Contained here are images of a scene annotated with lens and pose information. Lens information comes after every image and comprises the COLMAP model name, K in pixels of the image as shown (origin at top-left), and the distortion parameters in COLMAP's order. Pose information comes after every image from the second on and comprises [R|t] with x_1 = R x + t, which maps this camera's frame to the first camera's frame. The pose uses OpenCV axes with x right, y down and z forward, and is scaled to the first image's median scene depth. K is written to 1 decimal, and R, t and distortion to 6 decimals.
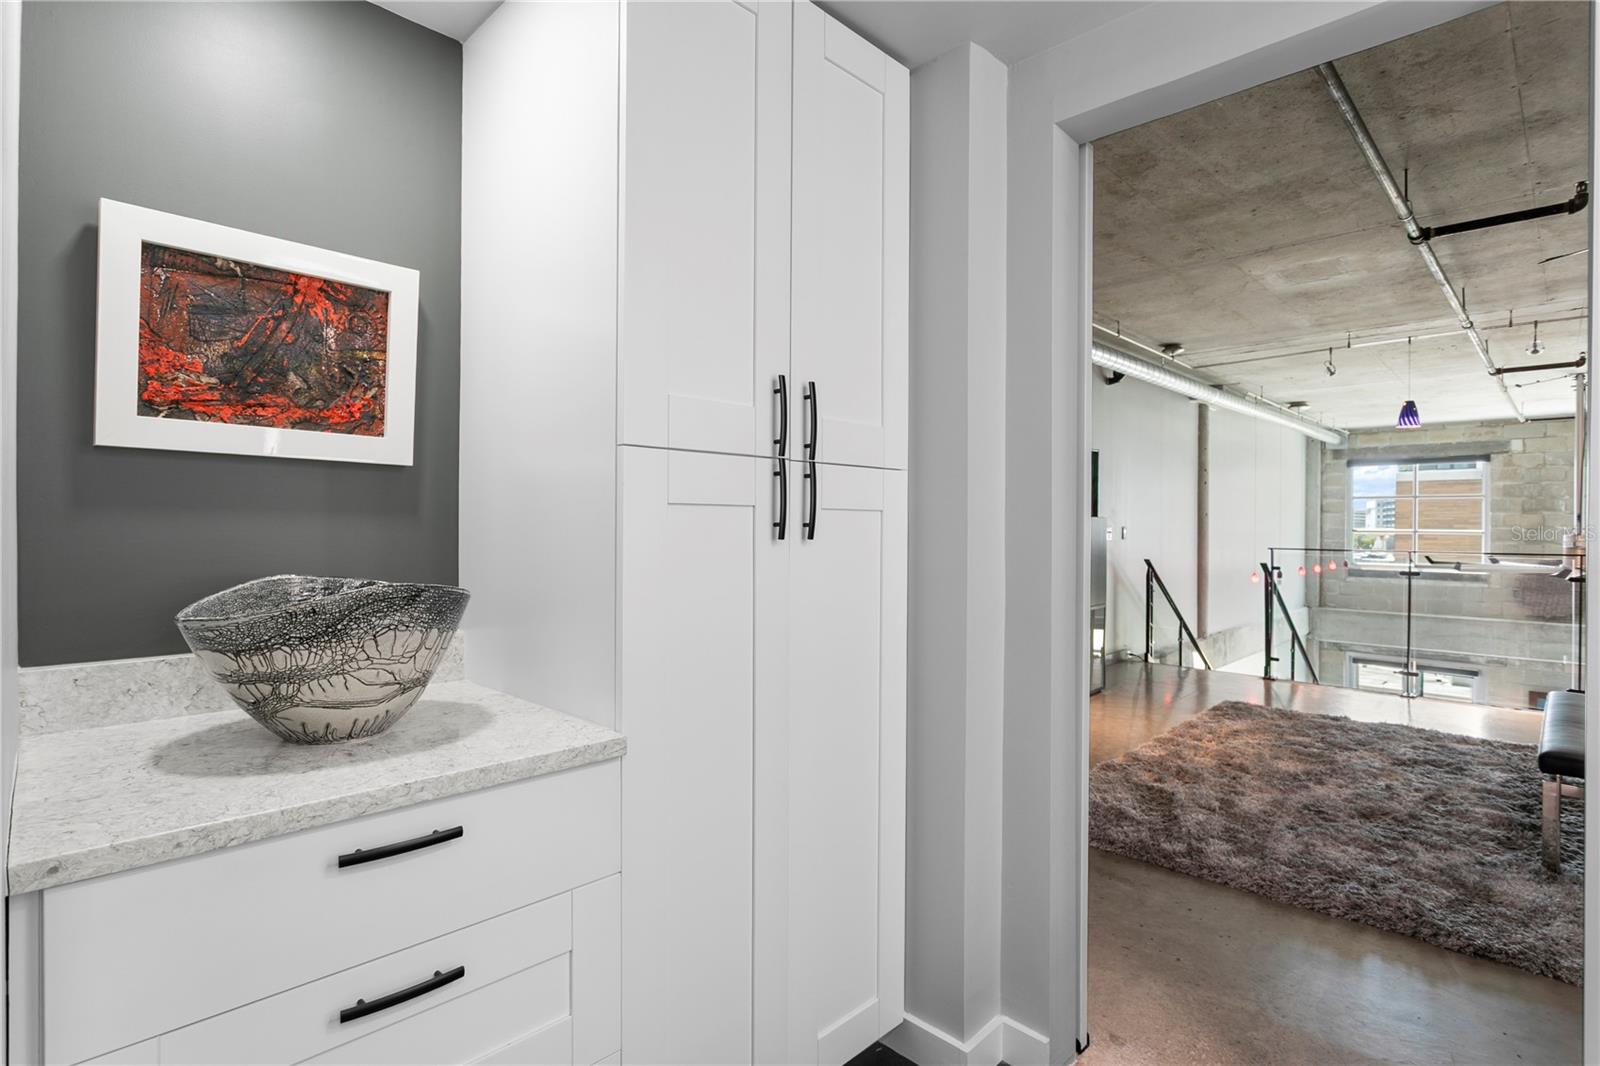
lens RADIAL K [[797.1, 0, 774.2], [0, 797.1, 526.5], [0, 0, 1]] dist [0.000399, 0.000863]
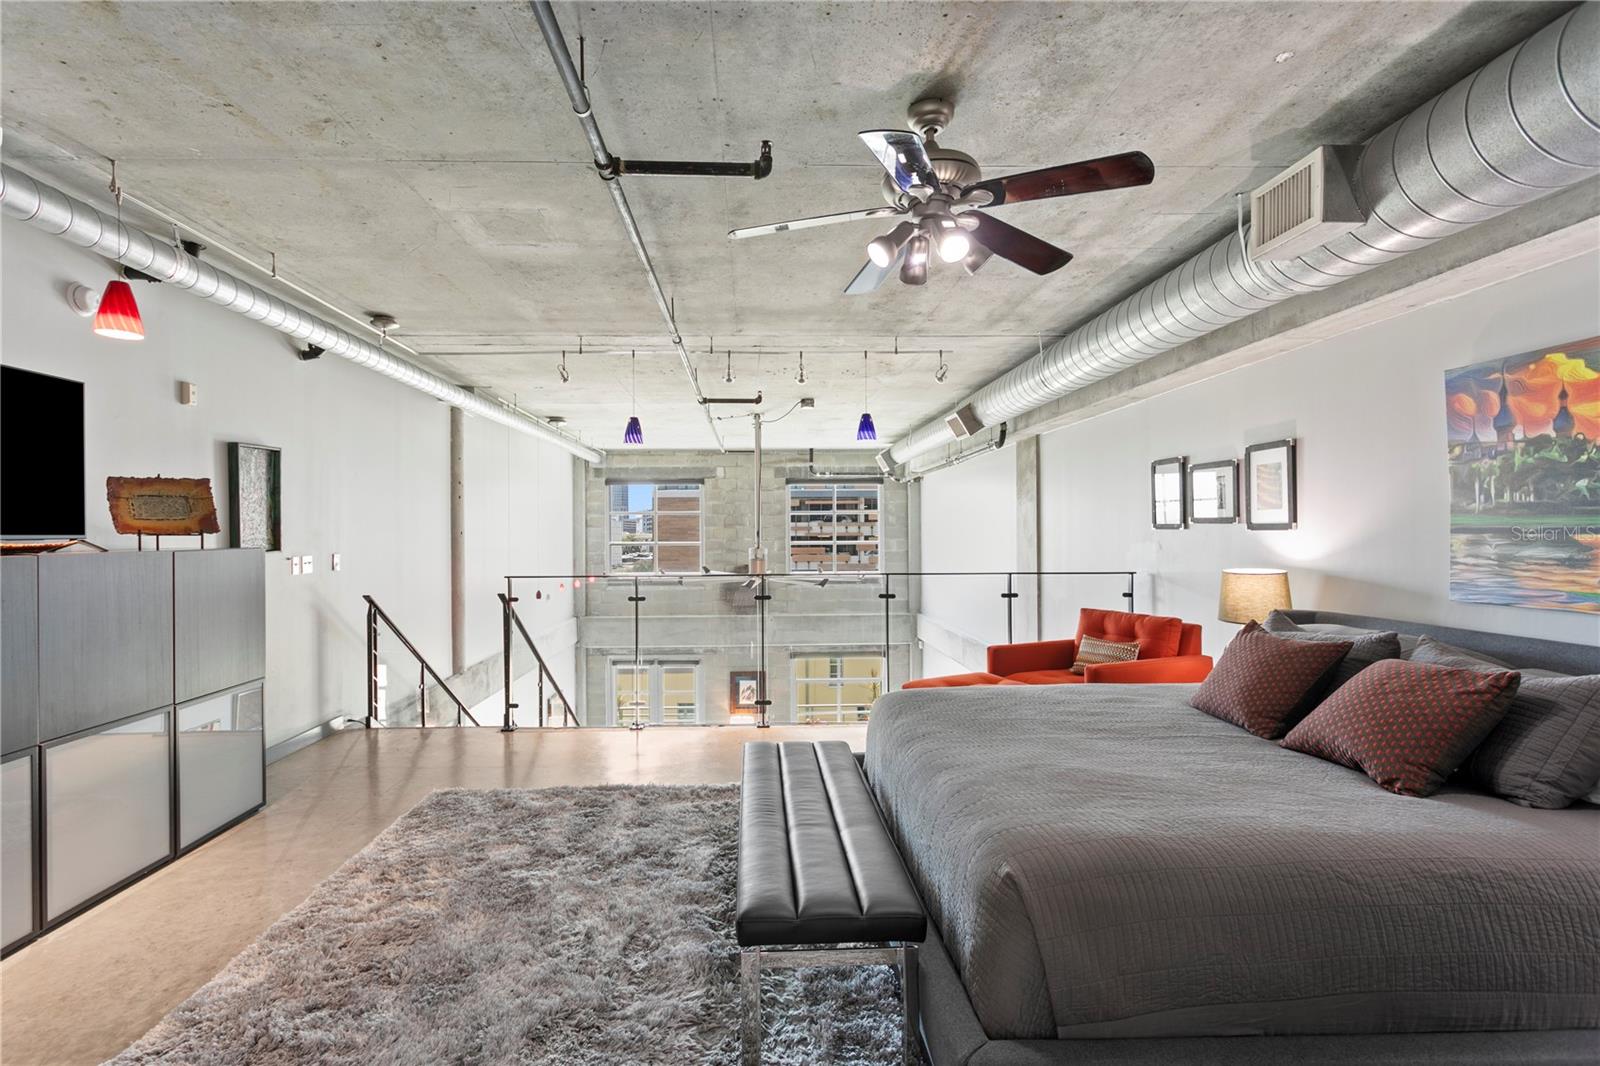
lens RADIAL K [[769.8, 0, 776.0], [0, 769.8, 531.9], [0, 0, 1]] dist [0.004565, -0.002233]
pose [[0.683436, -0.010702, 0.729932, 0.145043], [0.013591, 0.999906, 0.001935, -0.012435], [-0.729884, 0.008598, 0.683517, 0.150779]]
